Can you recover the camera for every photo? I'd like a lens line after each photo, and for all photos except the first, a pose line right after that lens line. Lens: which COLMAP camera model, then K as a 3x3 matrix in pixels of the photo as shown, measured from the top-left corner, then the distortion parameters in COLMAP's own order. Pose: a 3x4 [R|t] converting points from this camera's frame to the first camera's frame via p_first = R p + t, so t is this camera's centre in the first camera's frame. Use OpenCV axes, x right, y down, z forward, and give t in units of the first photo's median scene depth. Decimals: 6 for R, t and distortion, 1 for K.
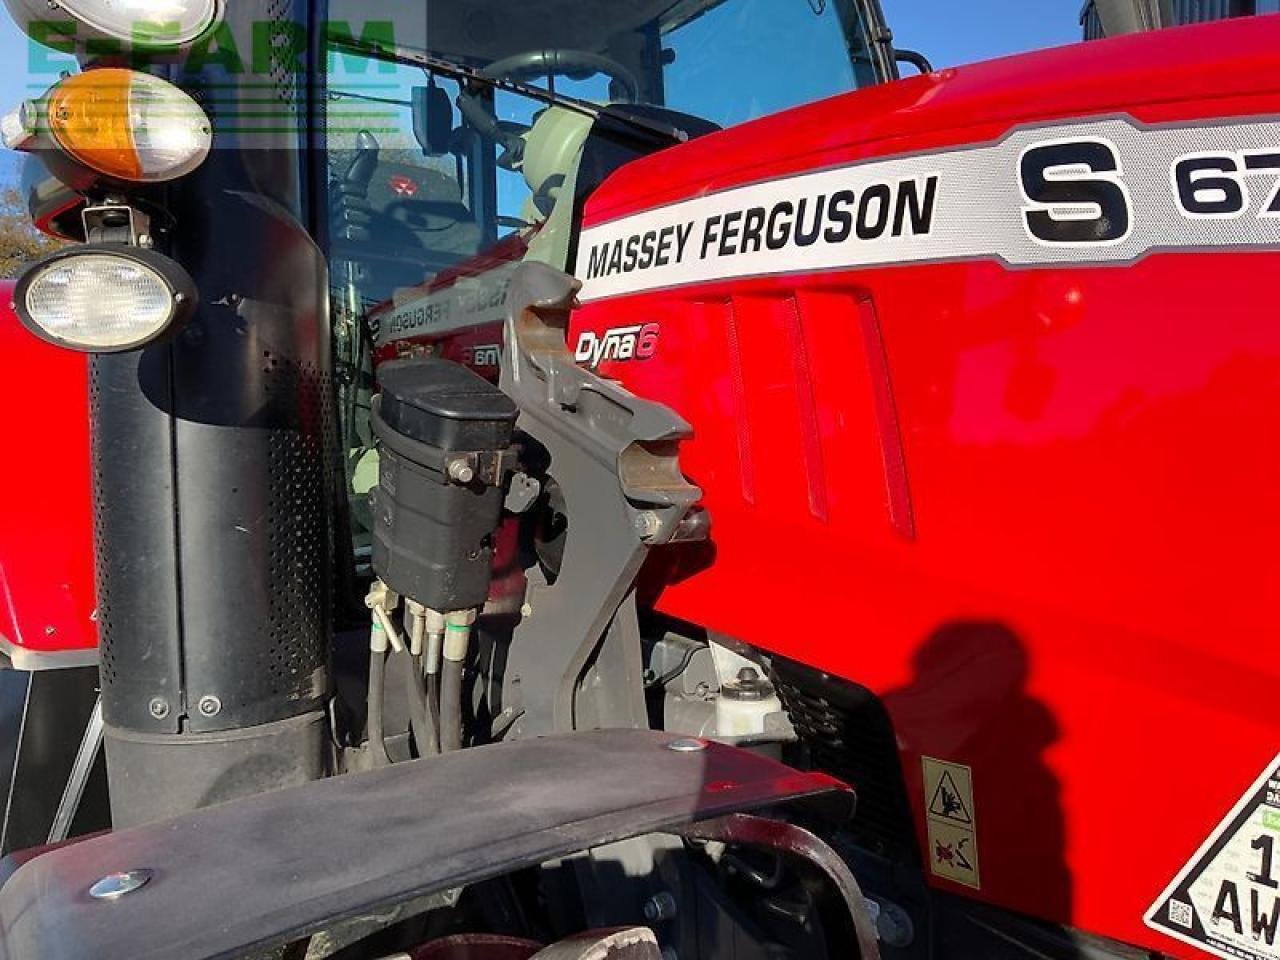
lens RADIAL K [[1071.4, 0, 634.9], [0, 1071.4, 473.6], [0, 0, 1]] dist [0.105535, -0.178390]
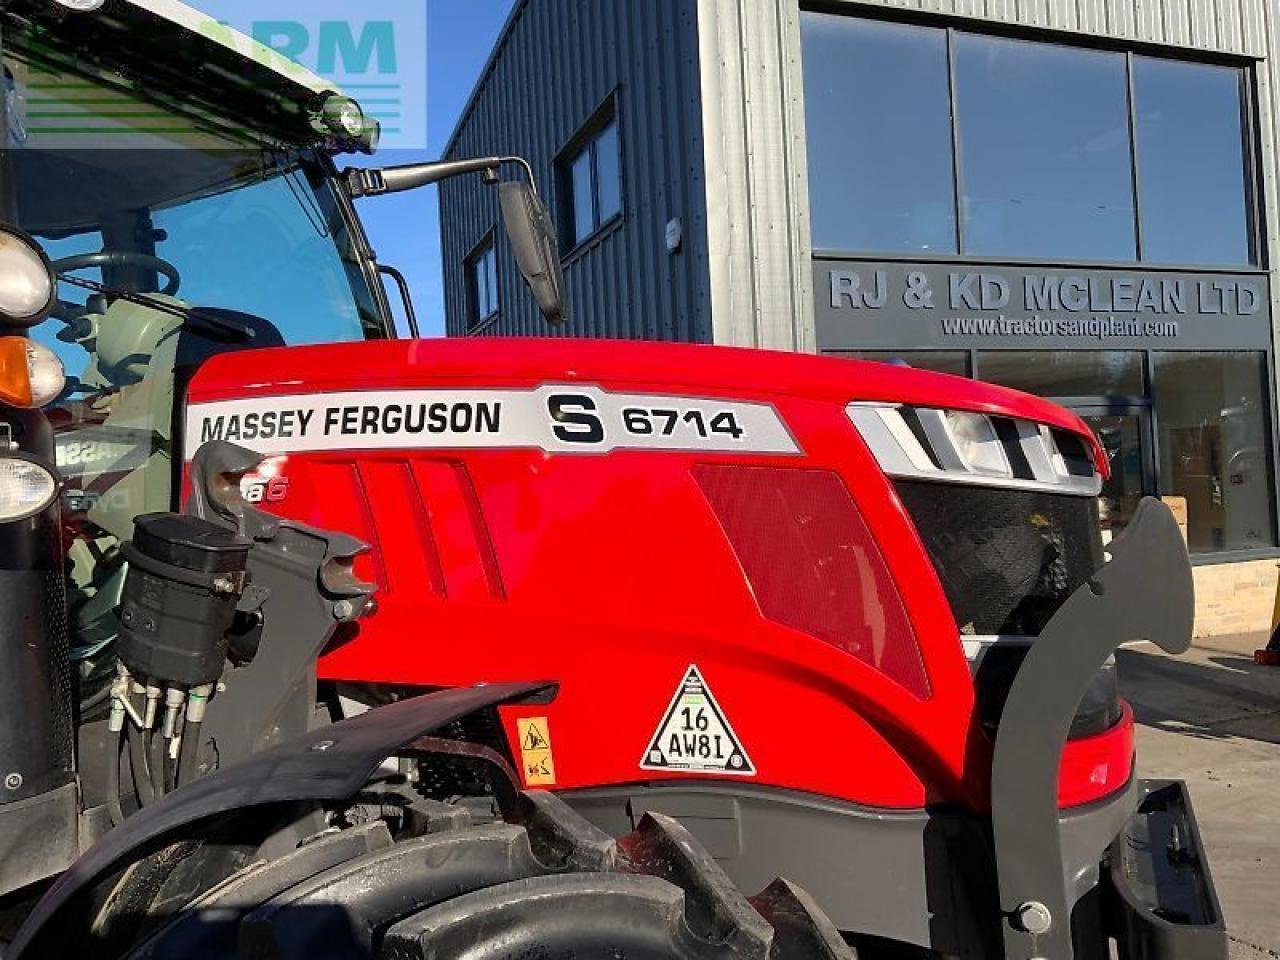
lens RADIAL K [[1075.8, 0, 634.6], [0, 1075.8, 477.6], [0, 0, 1]] dist [0.120429, -0.167533]
pose [[0.842711, -0.034701, 0.537247, -0.443034], [0.087334, 0.993514, -0.072817, 0.007694], [-0.531236, 0.108284, 0.840275, -0.558522]]
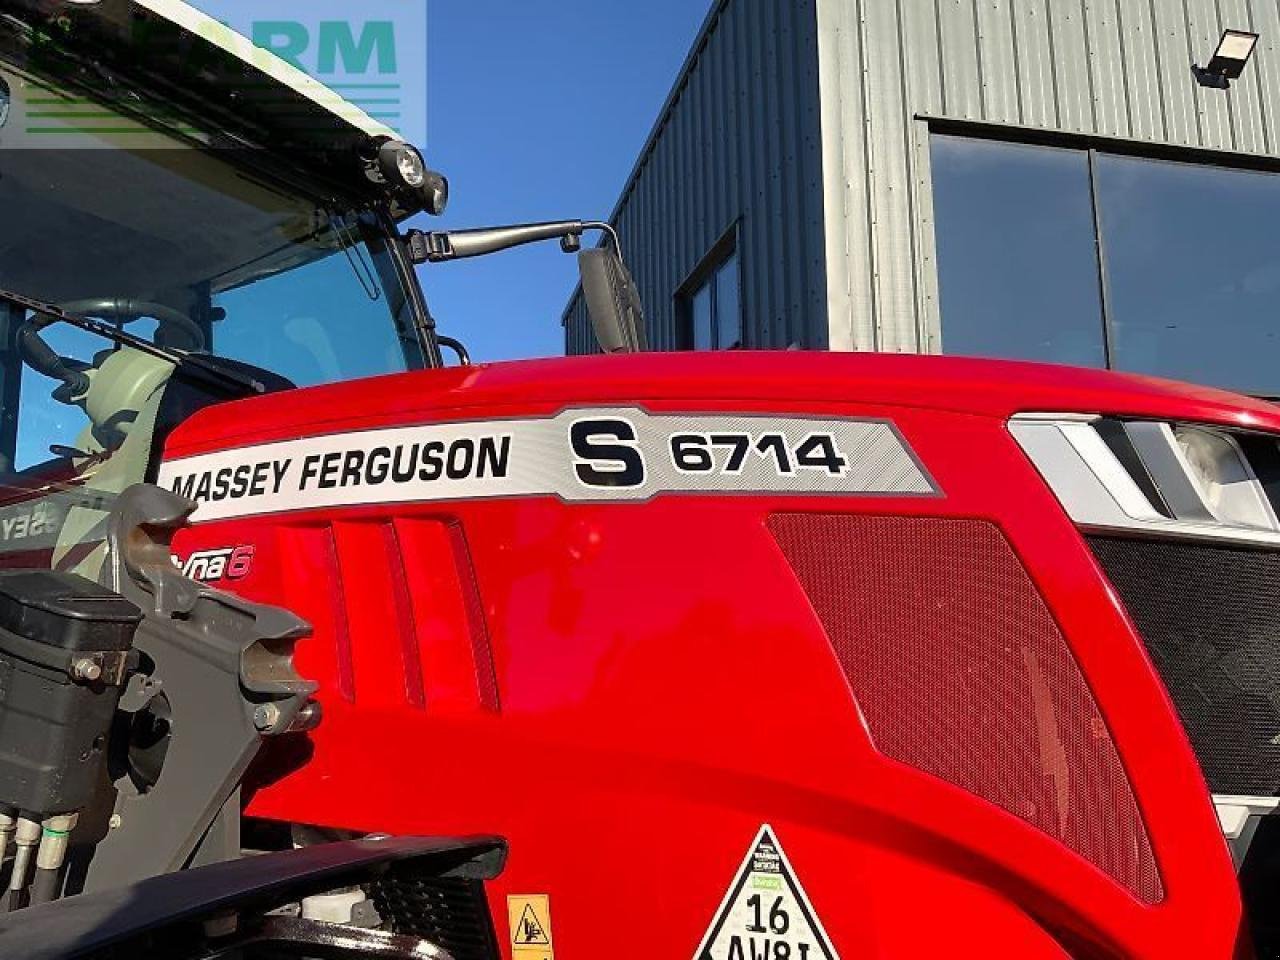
lens RADIAL K [[1071.4, 0, 634.9], [0, 1071.4, 473.6], [0, 0, 1]] dist [0.105535, -0.178390]
pose [[0.899631, 0.055857, 0.433064, -0.134297], [0.047031, 0.973619, -0.223279, 0.066188], [-0.434111, 0.221236, 0.873271, -0.192282]]
